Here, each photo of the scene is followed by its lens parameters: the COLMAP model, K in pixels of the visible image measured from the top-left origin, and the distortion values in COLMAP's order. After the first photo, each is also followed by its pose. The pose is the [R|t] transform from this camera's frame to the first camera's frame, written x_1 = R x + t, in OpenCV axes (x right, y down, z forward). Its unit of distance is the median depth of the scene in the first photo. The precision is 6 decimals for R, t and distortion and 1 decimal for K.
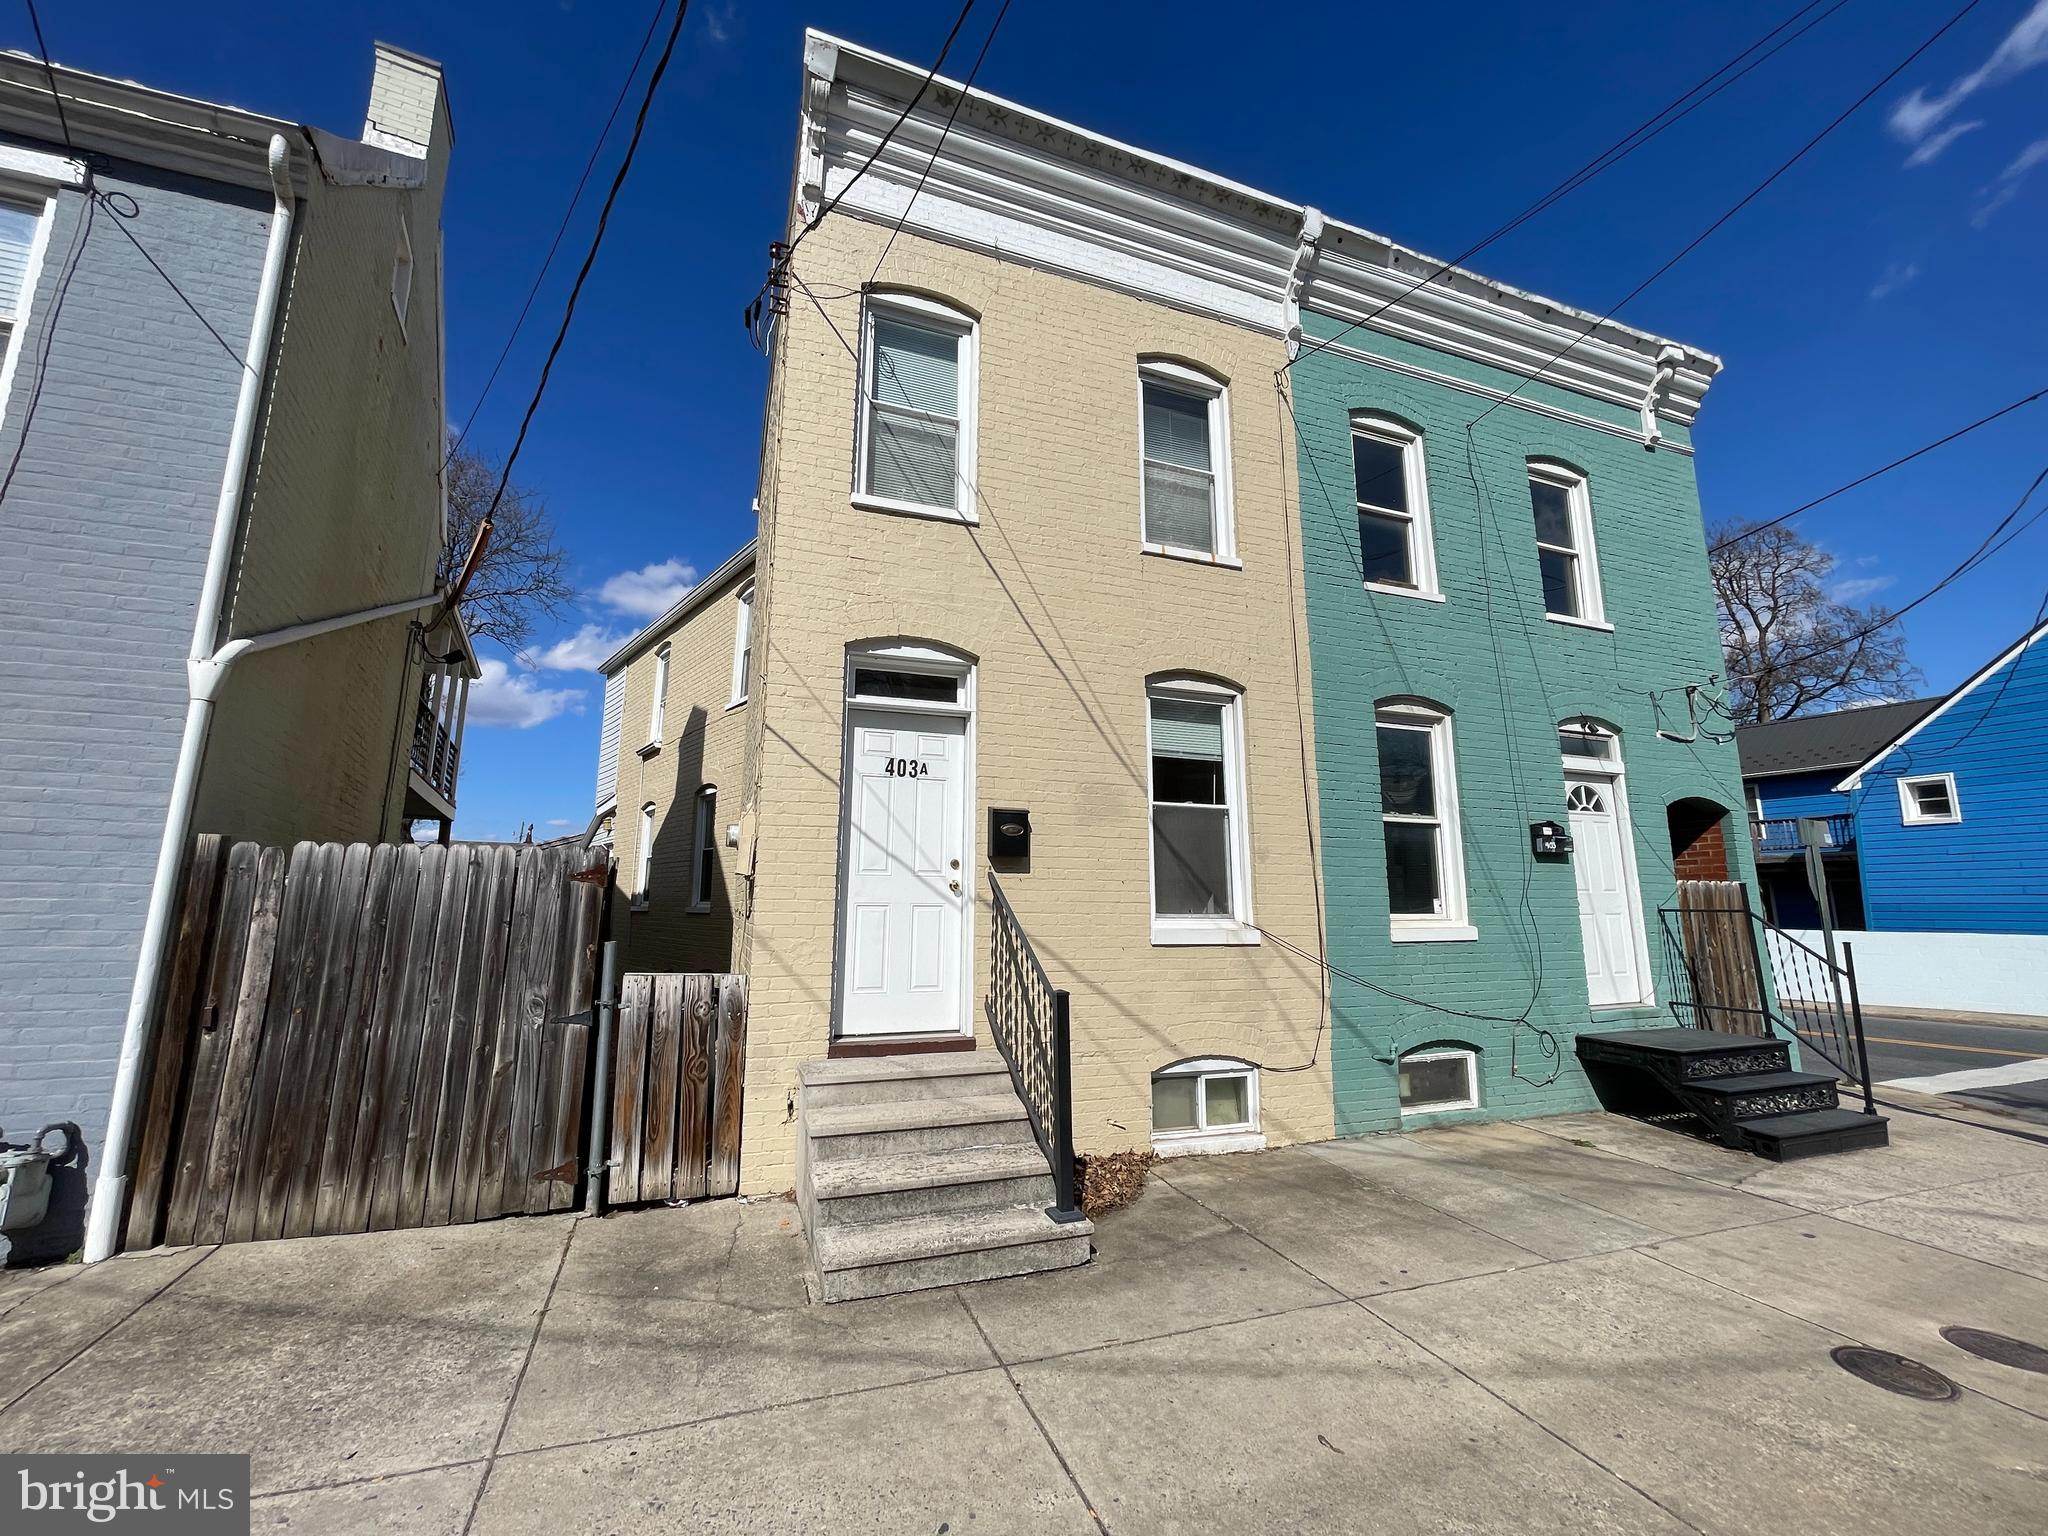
lens RADIAL K [[831.2, 0, 1026.1], [0, 831.2, 759.0], [0, 0, 1]] dist [0.002064, 0.000273]
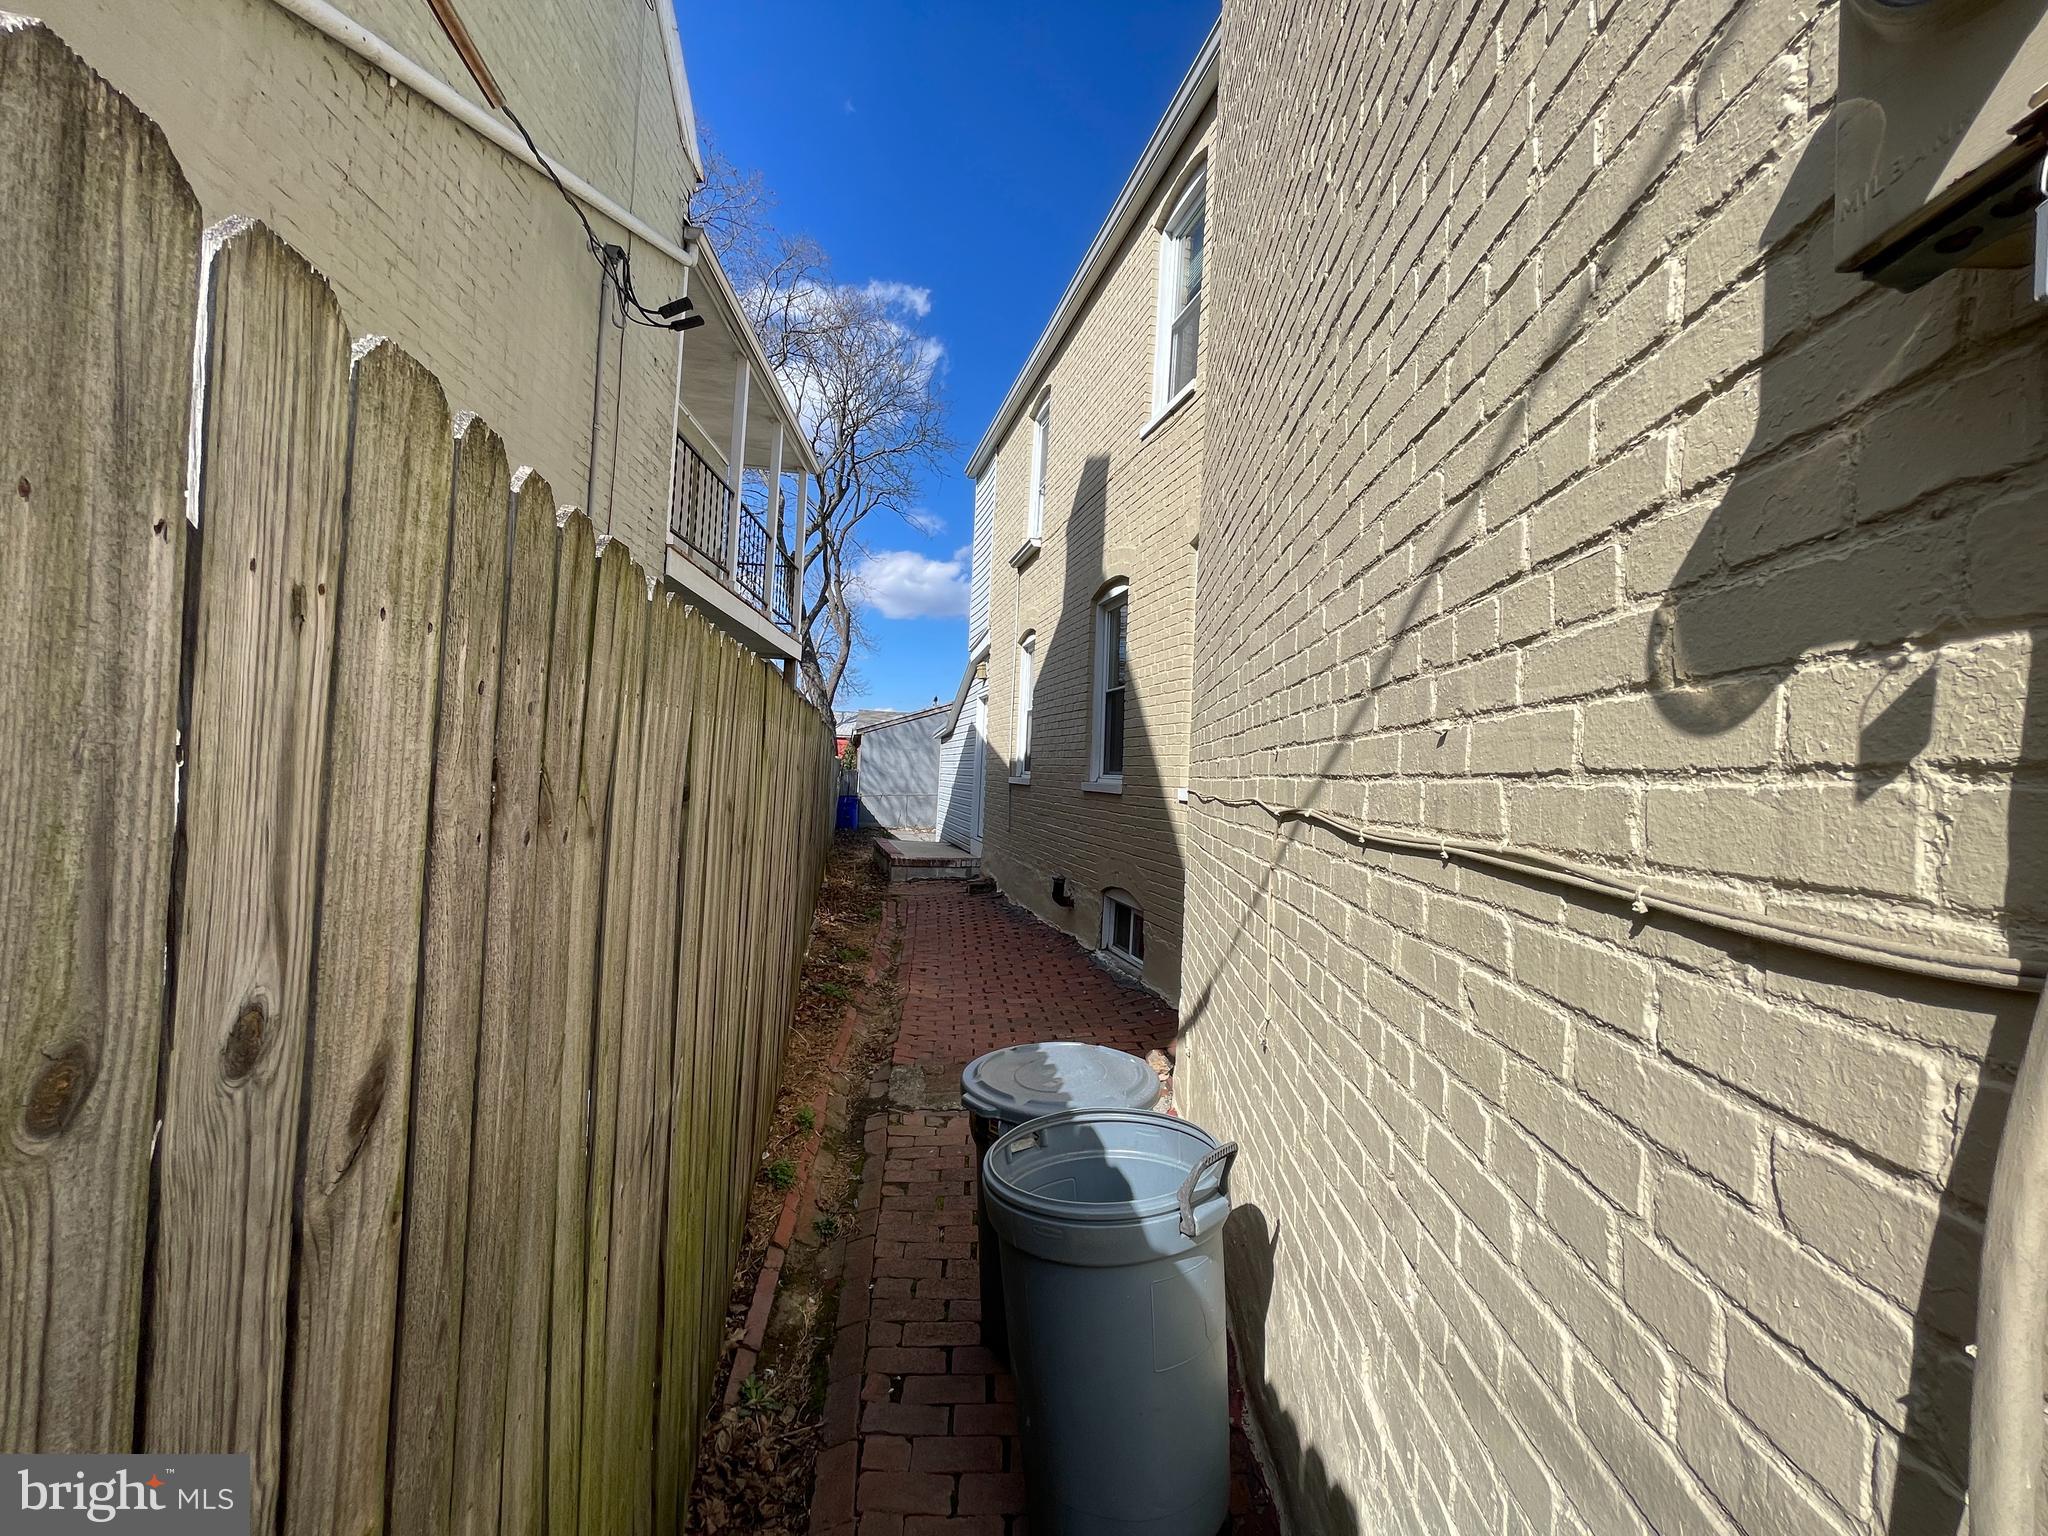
lens RADIAL K [[831.2, 0, 1026.1], [0, 831.2, 759.0], [0, 0, 1]] dist [0.002064, 0.000273]
pose [[0.904165, 0.031191, -0.426044, -0.169883], [0.031053, 0.989893, 0.138373, 0.068363], [0.426054, -0.138342, 0.894058, 0.398043]]
